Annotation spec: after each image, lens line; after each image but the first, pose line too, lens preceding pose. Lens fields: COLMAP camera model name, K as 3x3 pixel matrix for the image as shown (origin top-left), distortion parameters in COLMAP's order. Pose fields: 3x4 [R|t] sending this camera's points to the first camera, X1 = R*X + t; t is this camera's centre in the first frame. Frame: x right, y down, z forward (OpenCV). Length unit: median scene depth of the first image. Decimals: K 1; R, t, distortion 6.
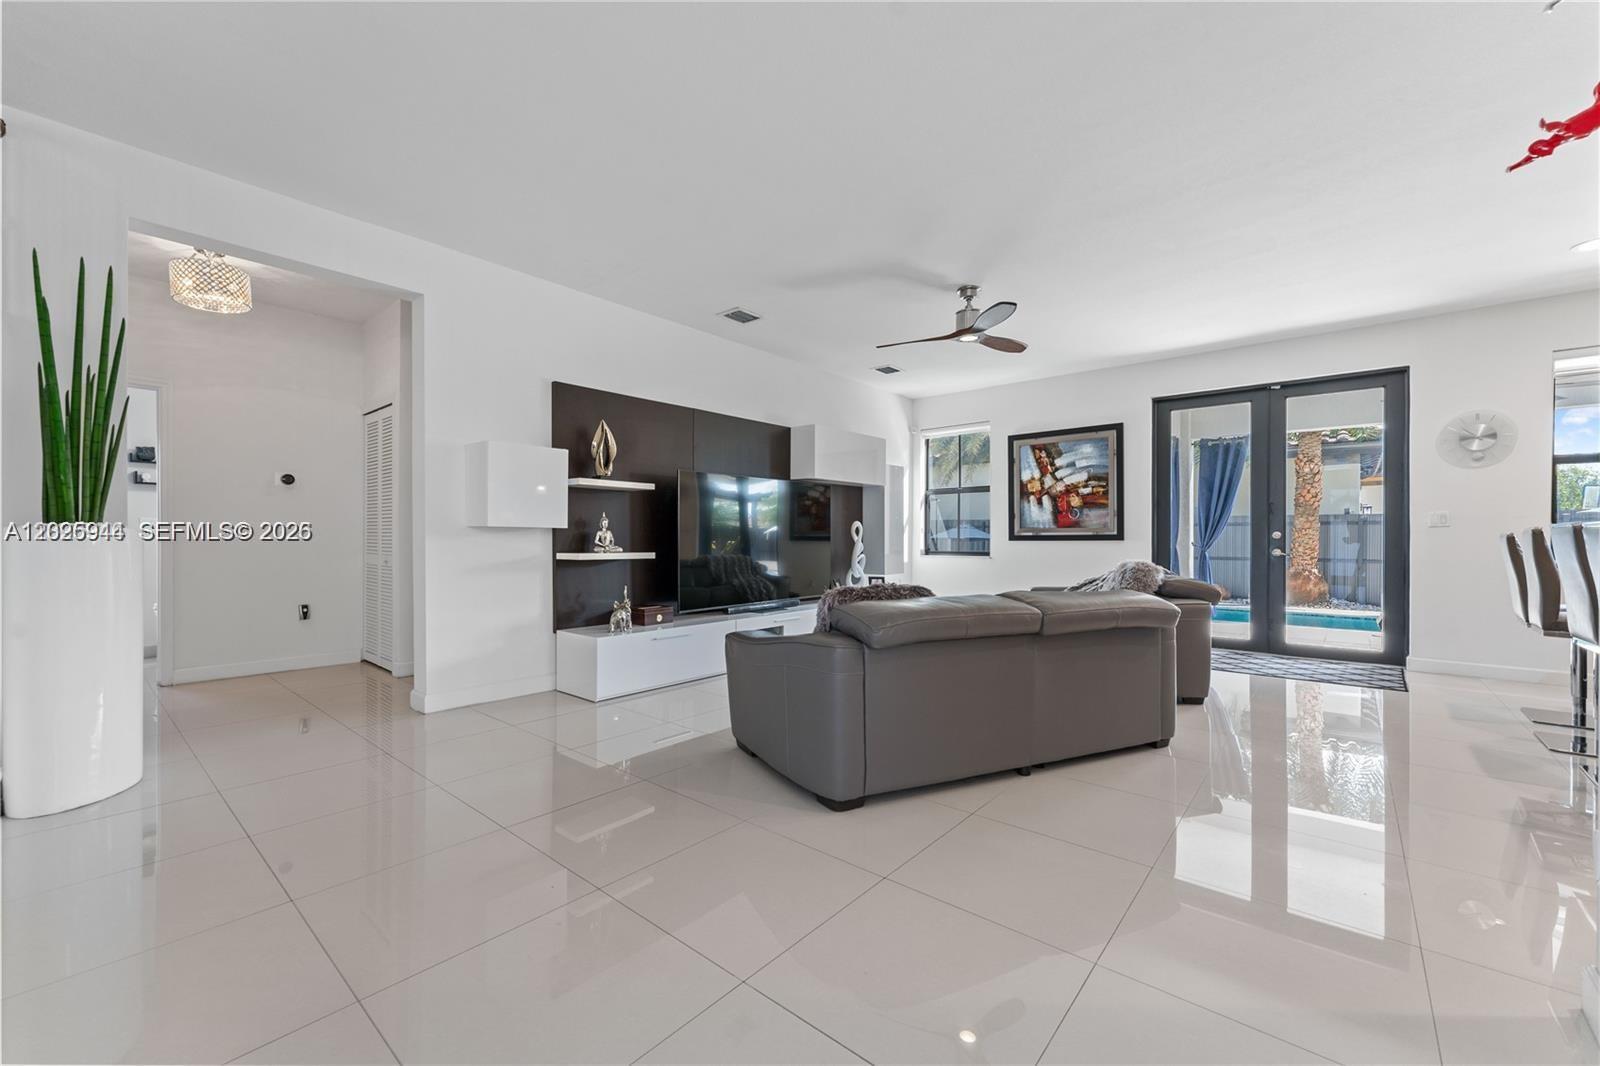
lens RADIAL K [[647.6, 0, 797.5], [0, 647.6, 542.8], [0, 0, 1]] dist [0.004379, -0.001696]
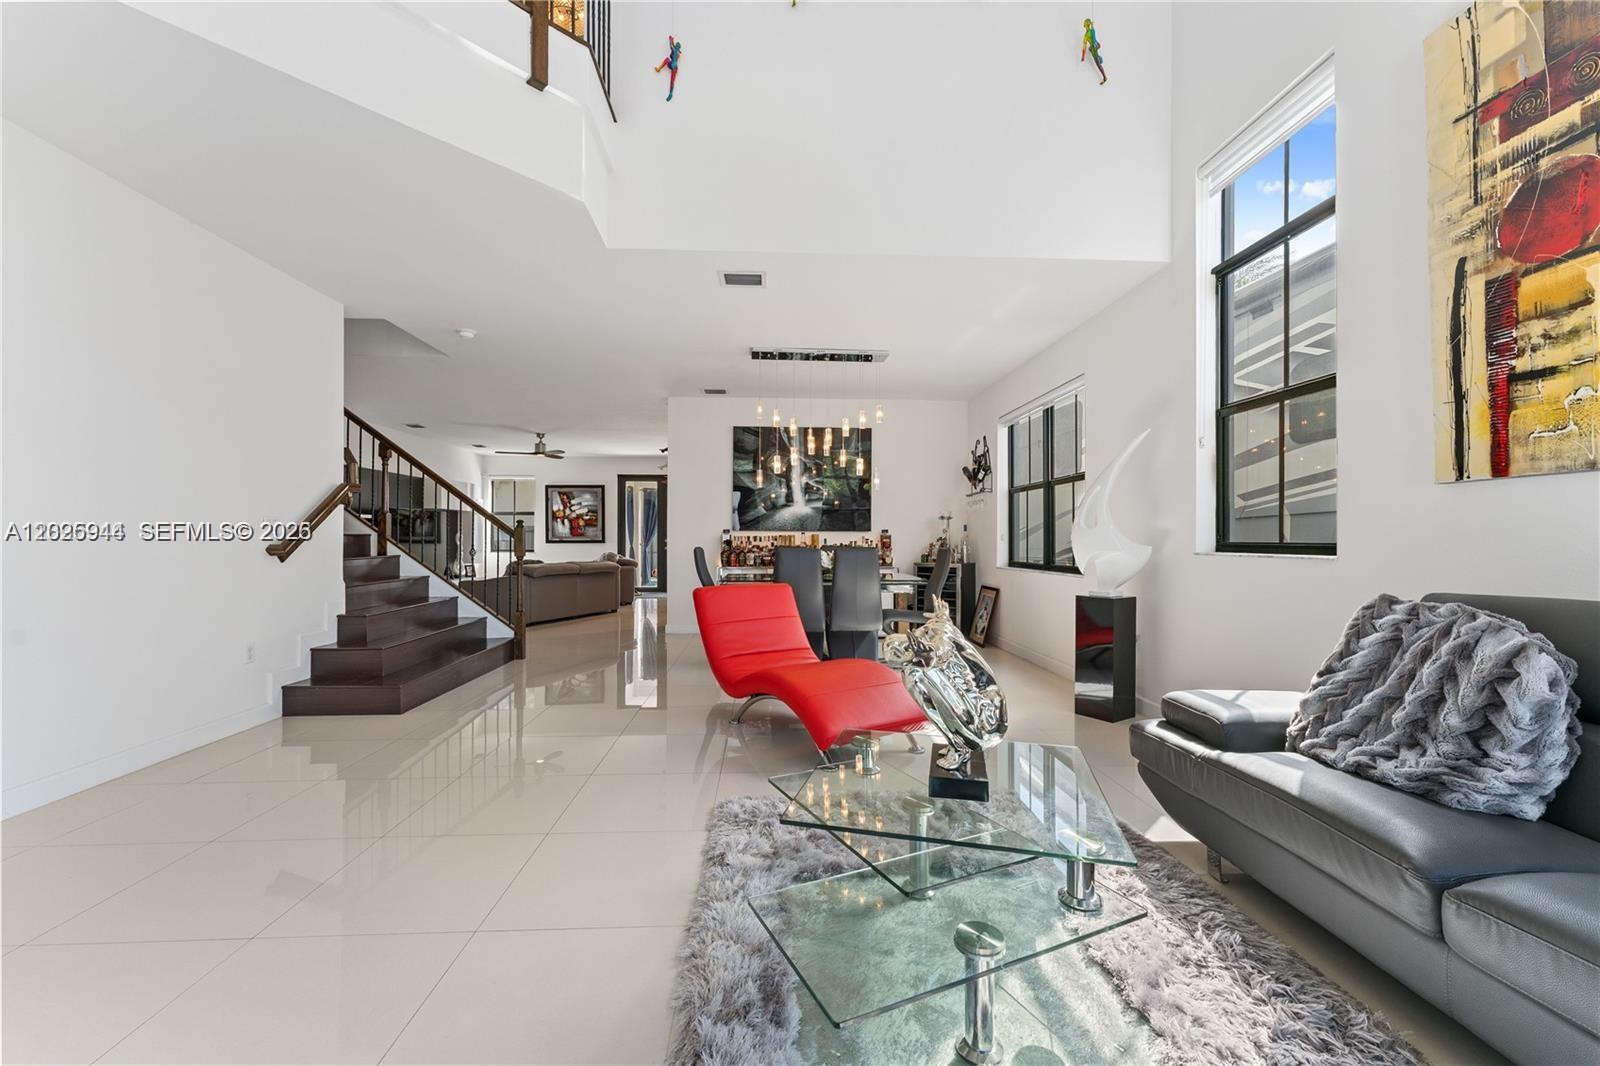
lens RADIAL K [[647.6, 0, 797.7], [0, 647.6, 538.6], [0, 0, 1]] dist [0.004379, -0.001696]
pose [[0.731467, 0.003040, 0.681870, -0.419061], [-0.000994, 0.999994, -0.003392, -0.011150], [-0.681876, 0.001803, 0.731465, -0.857529]]
